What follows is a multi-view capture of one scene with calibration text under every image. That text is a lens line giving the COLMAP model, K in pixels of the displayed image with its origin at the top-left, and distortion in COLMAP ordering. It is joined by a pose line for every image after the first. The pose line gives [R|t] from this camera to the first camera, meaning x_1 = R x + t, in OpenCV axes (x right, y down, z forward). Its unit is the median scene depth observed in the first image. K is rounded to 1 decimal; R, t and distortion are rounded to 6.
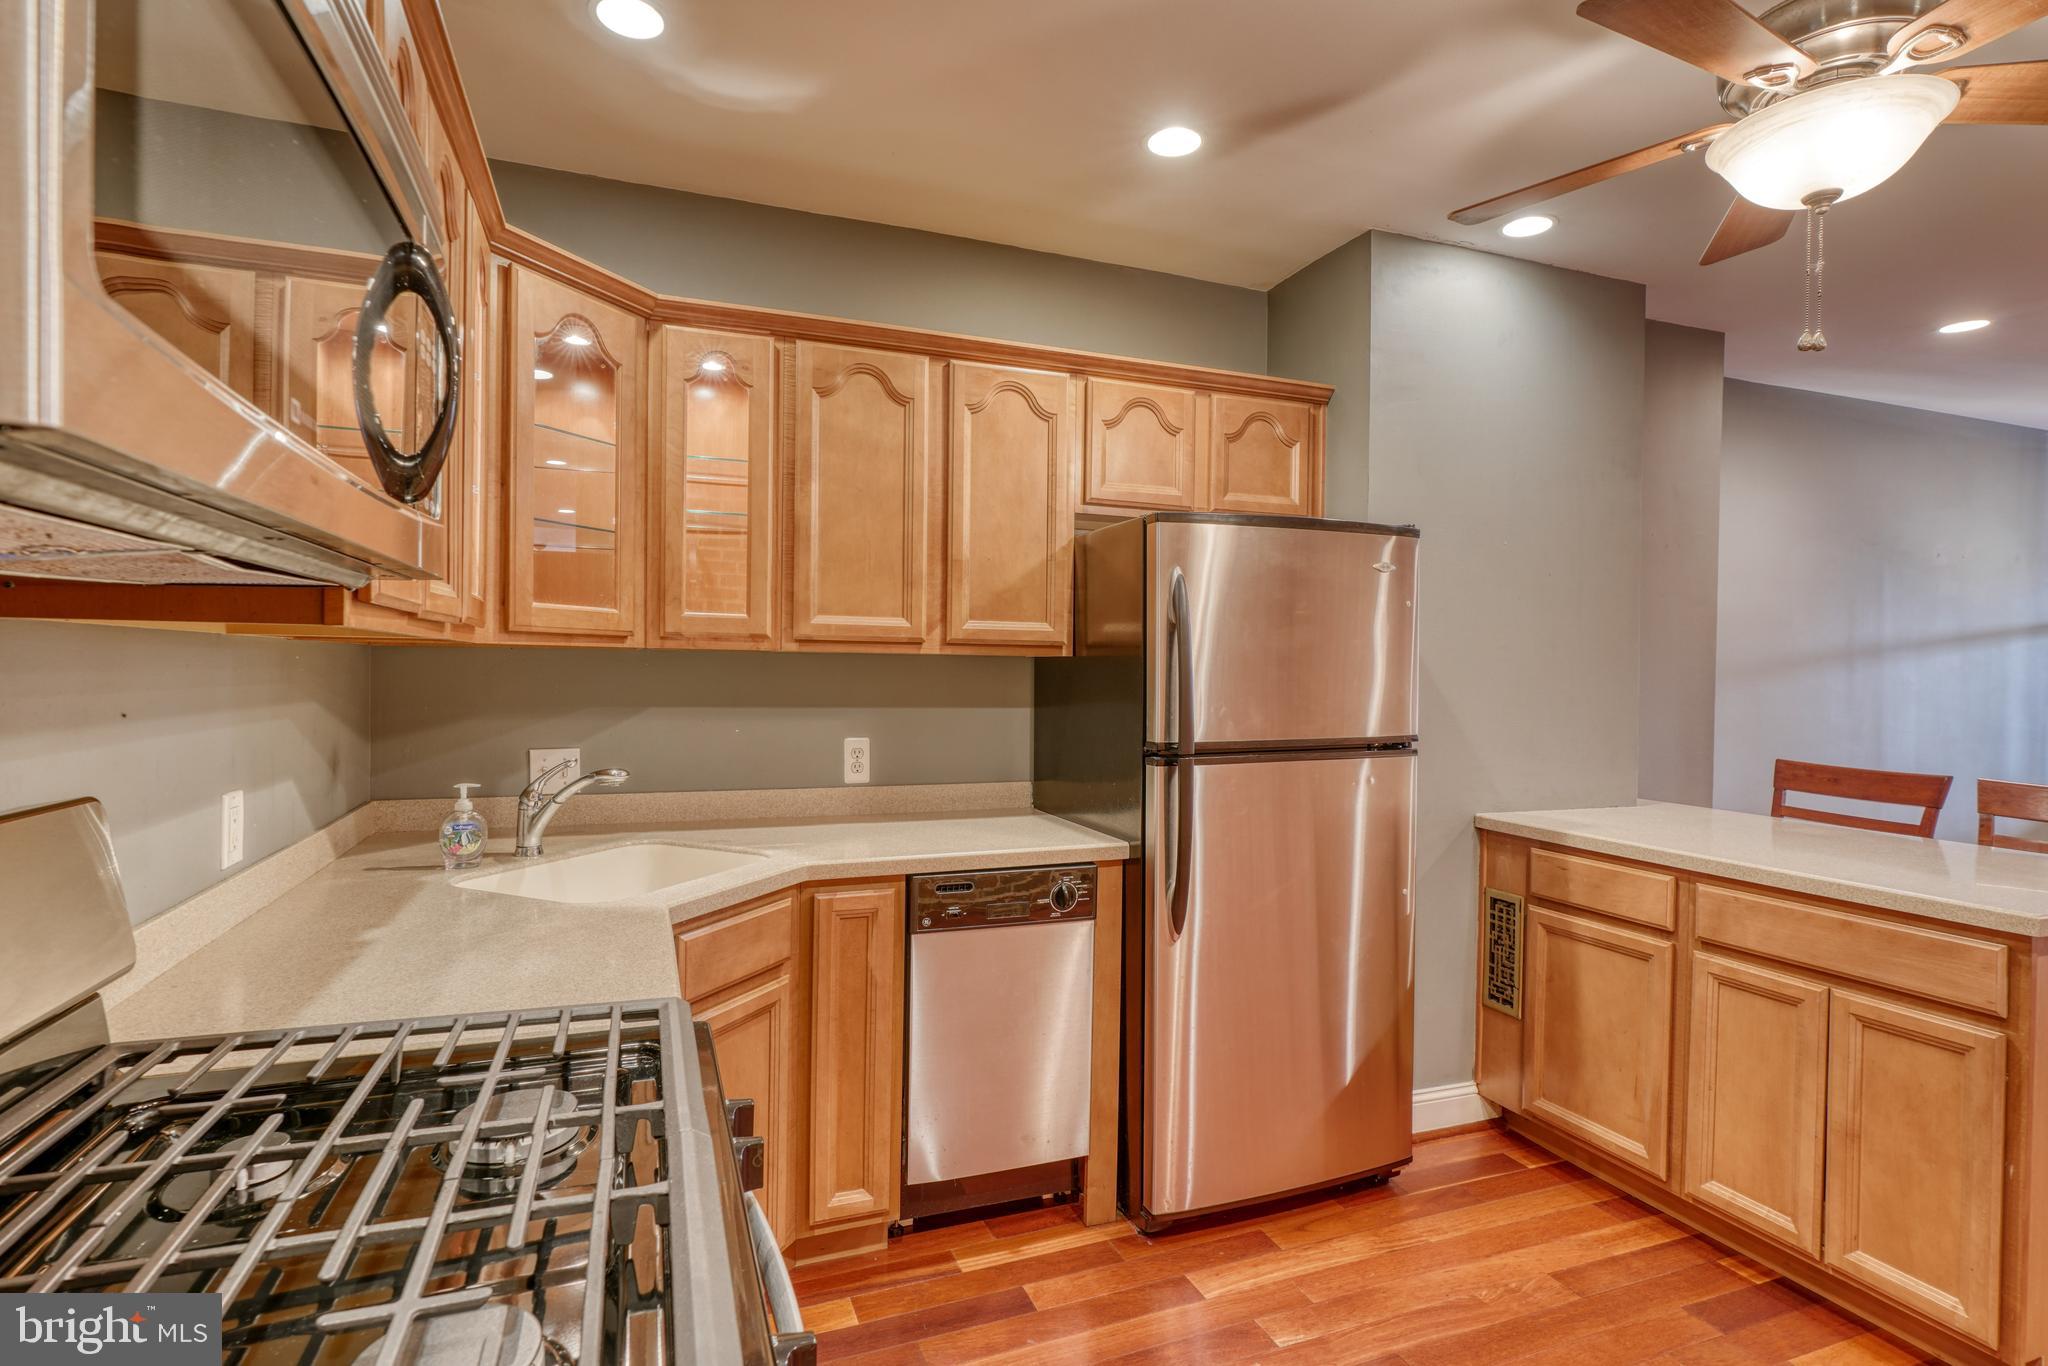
lens RADIAL K [[1006.9, 0, 1017.9], [0, 1006.9, 674.4], [0, 0, 1]] dist [-0.012890, 0.000452]
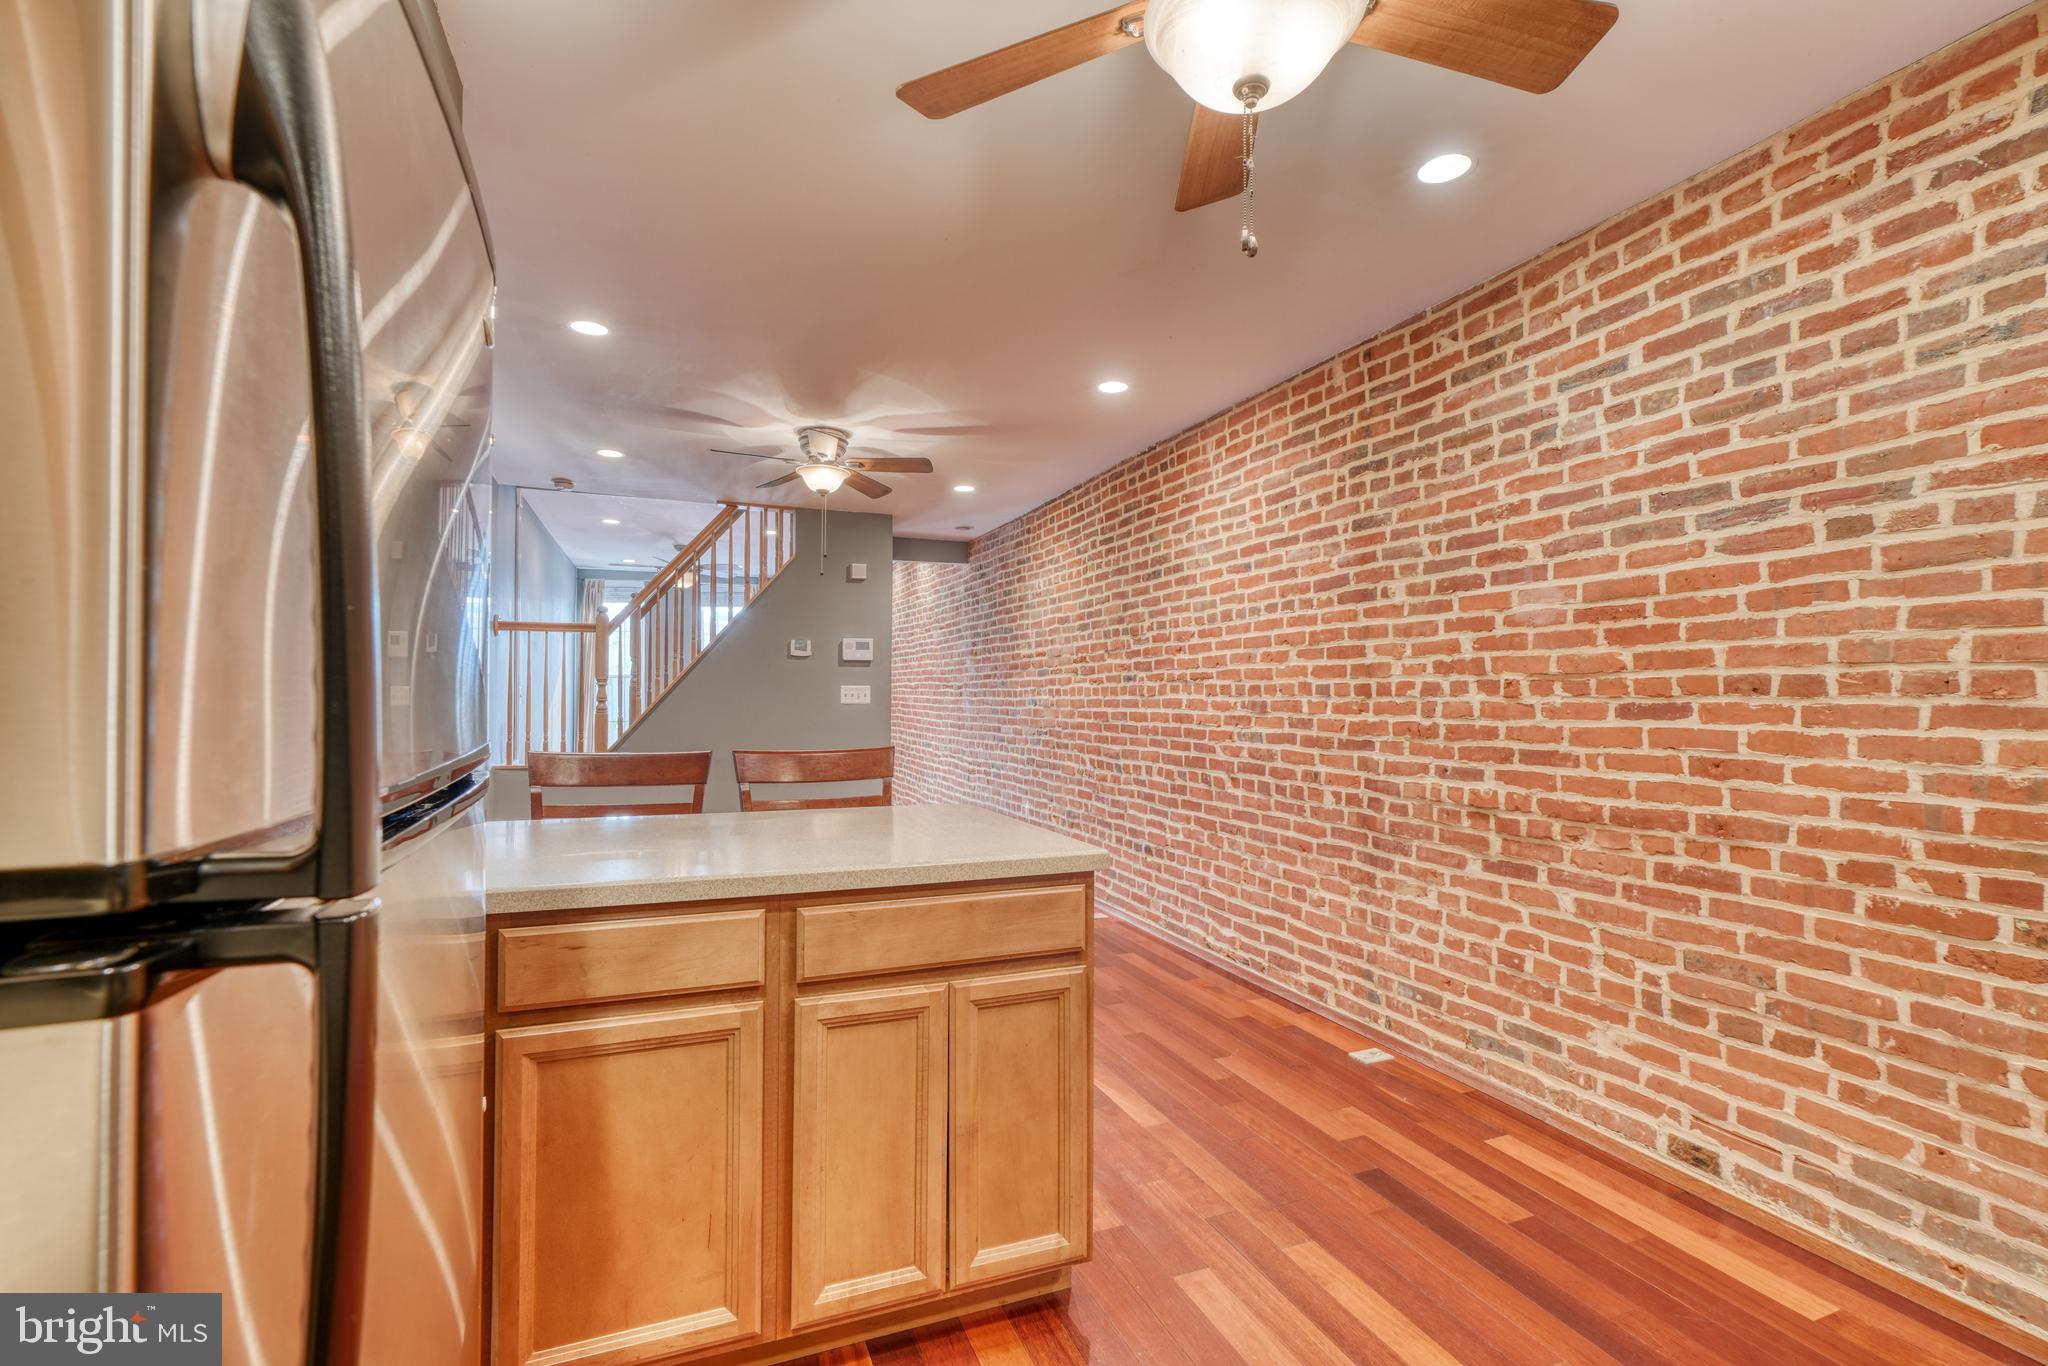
lens RADIAL K [[911.0, 0, 1018.6], [0, 911.0, 684.4], [0, 0, 1]] dist [-0.012611, 0.001337]
pose [[-0.010492, -0.001450, 0.999944, -0.004877], [0.002746, 0.999995, 0.001479, 0.039066], [-0.999941, 0.002761, -0.010488, 0.818610]]
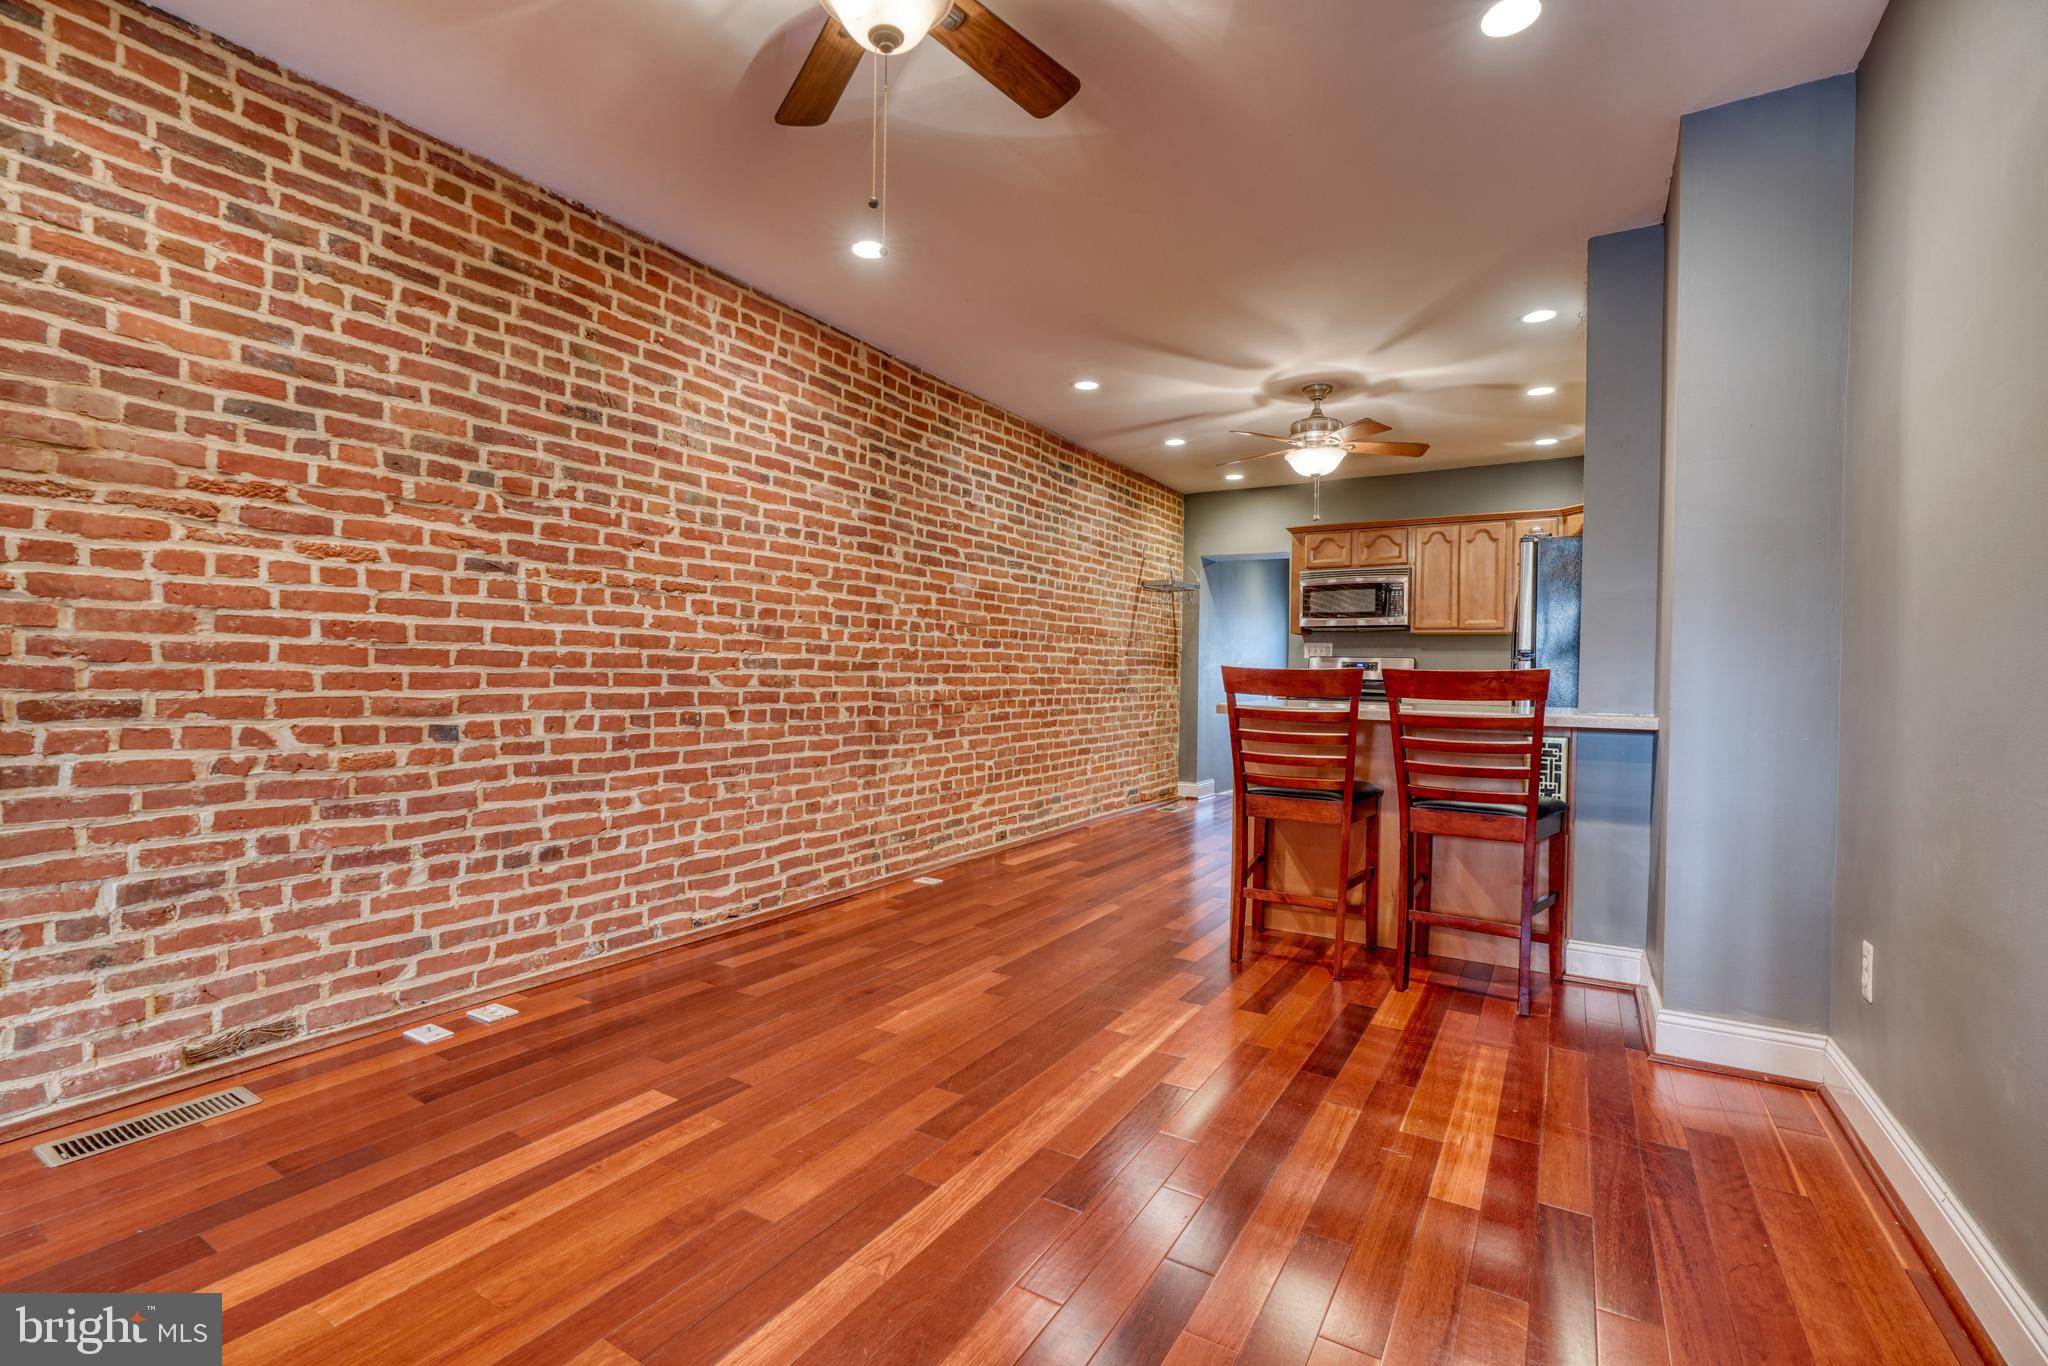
lens RADIAL K [[911.0, 0, 1004.5], [0, 911.0, 682.9], [0, 0, 1]] dist [-0.012611, 0.001337]
pose [[-0.798005, -0.022081, -0.602246, 2.277001], [-0.032414, 0.999455, 0.006306, 0.149649], [0.601778, 0.024553, -0.798286, 1.869235]]
